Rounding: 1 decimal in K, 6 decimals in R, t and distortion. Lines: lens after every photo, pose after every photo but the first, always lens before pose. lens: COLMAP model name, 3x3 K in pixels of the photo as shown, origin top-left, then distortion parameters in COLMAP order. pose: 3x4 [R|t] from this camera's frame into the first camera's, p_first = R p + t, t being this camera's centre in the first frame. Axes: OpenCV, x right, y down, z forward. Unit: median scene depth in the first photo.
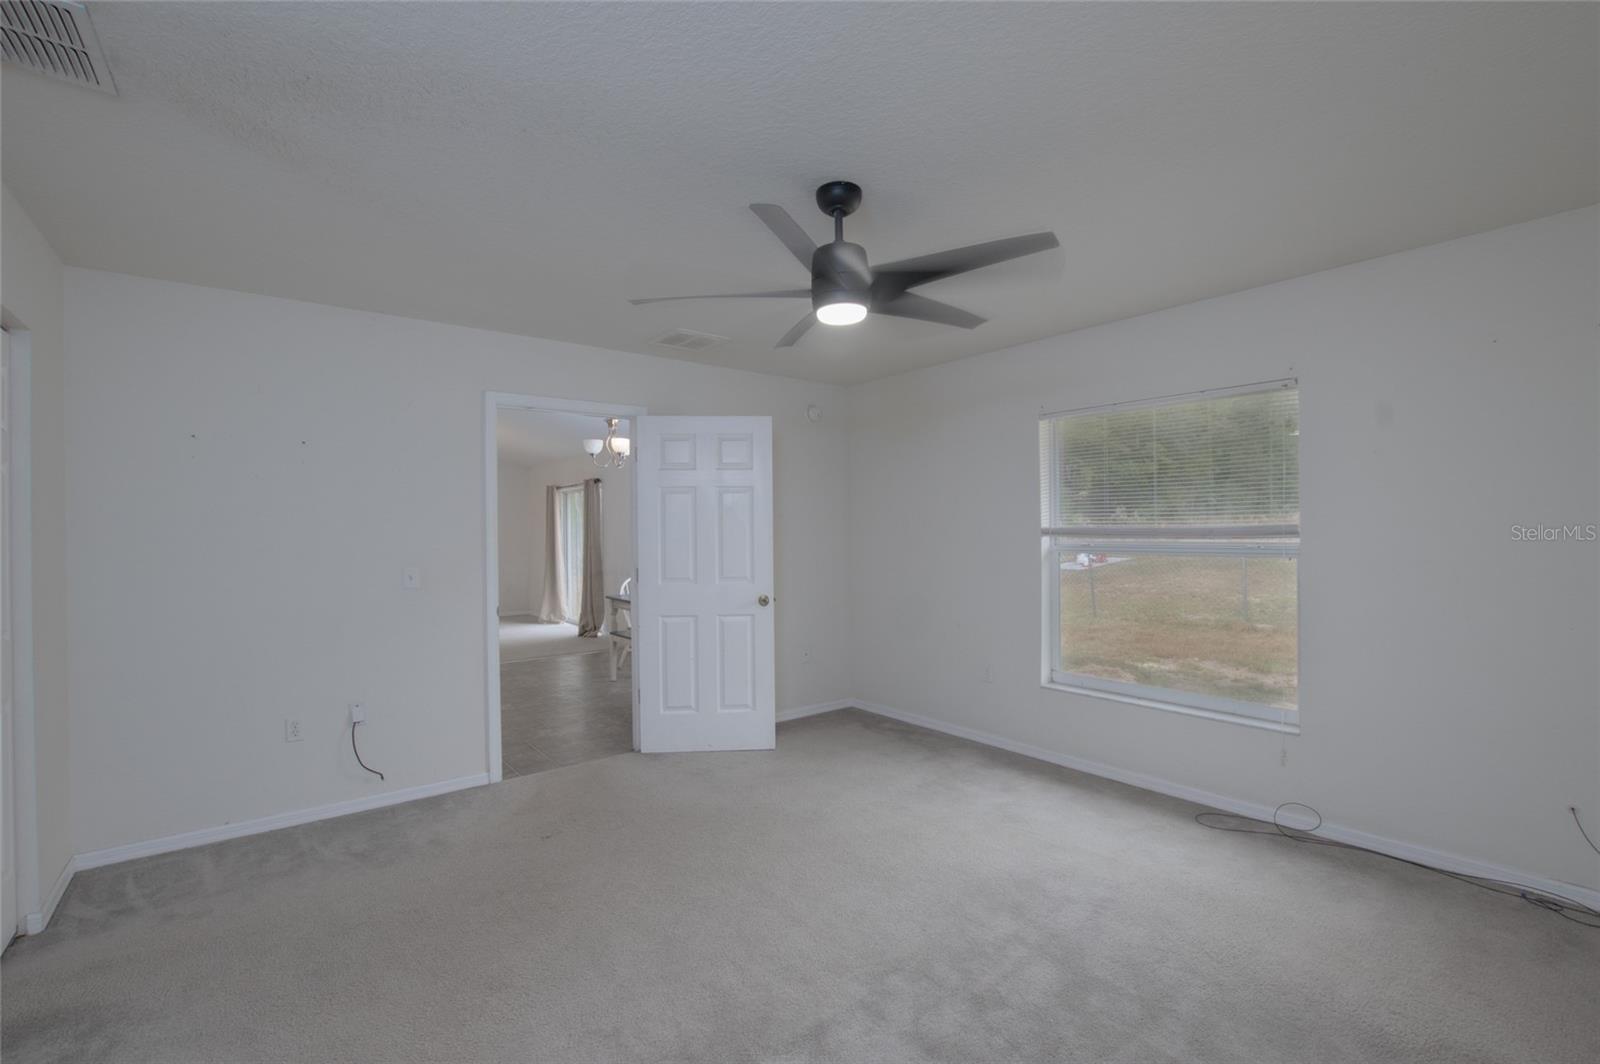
lens RADIAL K [[699.4, 0, 800.0], [0, 699.4, 532.0], [0, 0, 1]] dist [-0.038603, 0.000543]
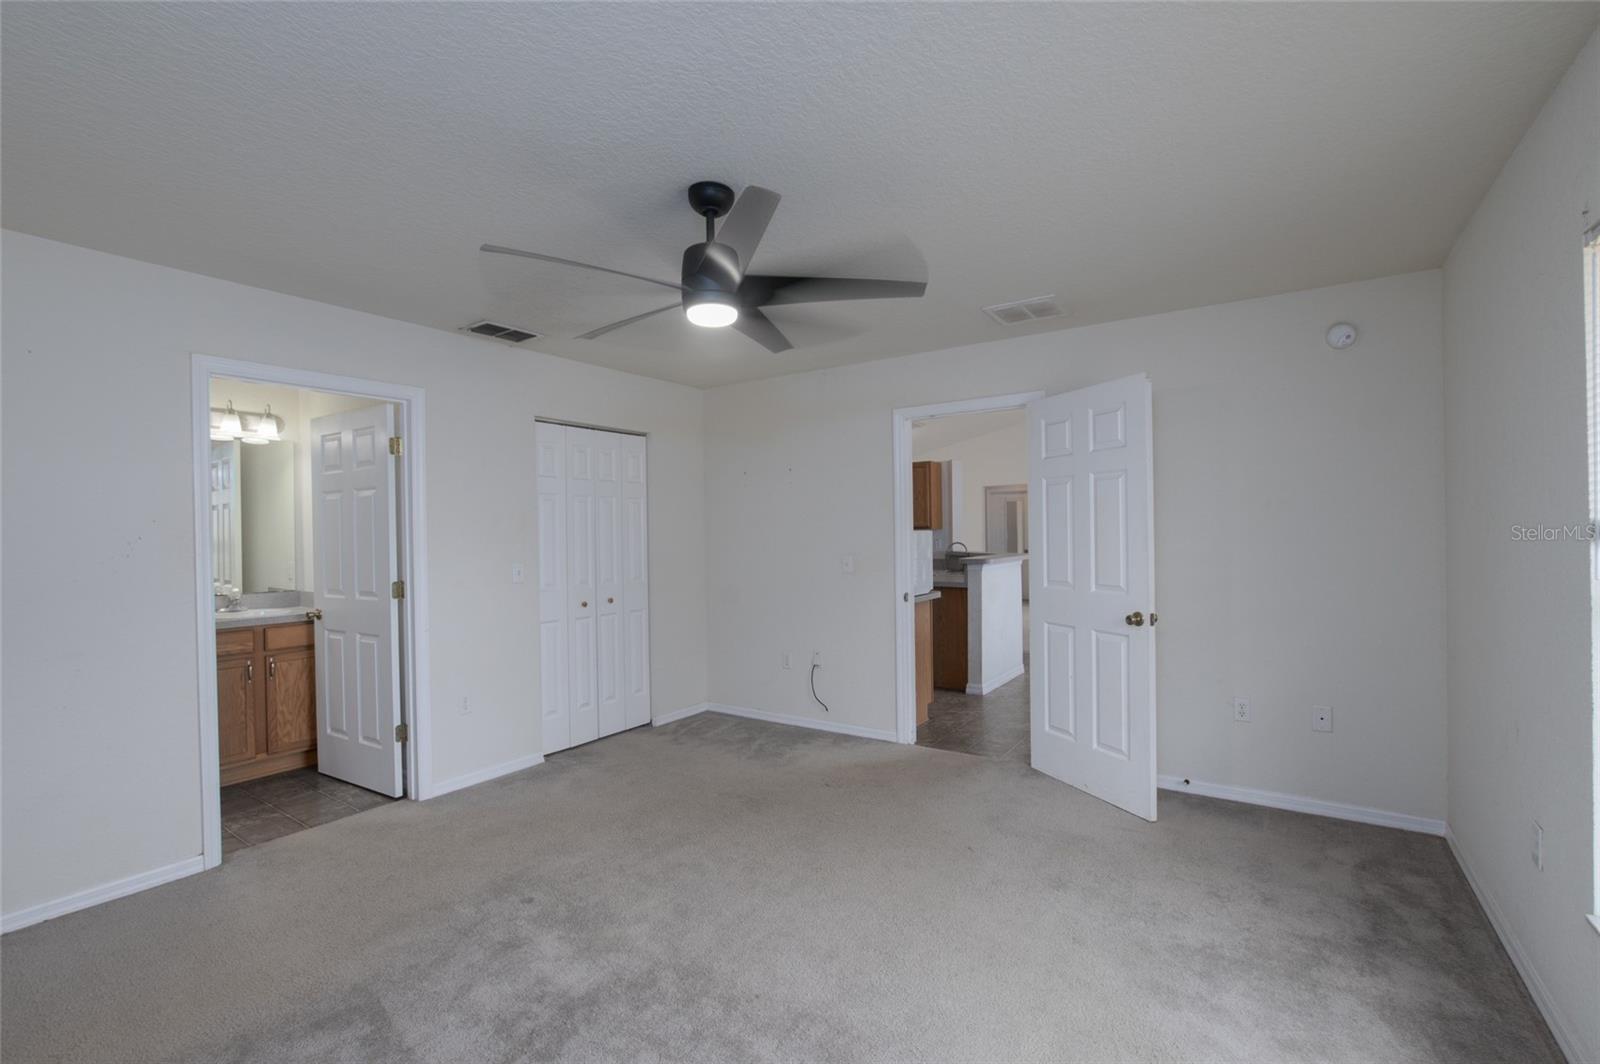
lens RADIAL K [[689.0, 0, 800.0], [0, 689.0, 532.0], [0, 0, 1]] dist [-0.030168, 0.001313]
pose [[0.297205, 0.005063, -0.954800, 0.625545], [0.009012, 0.999927, 0.008107, -0.006145], [0.954771, -0.011015, 0.297138, 0.501489]]
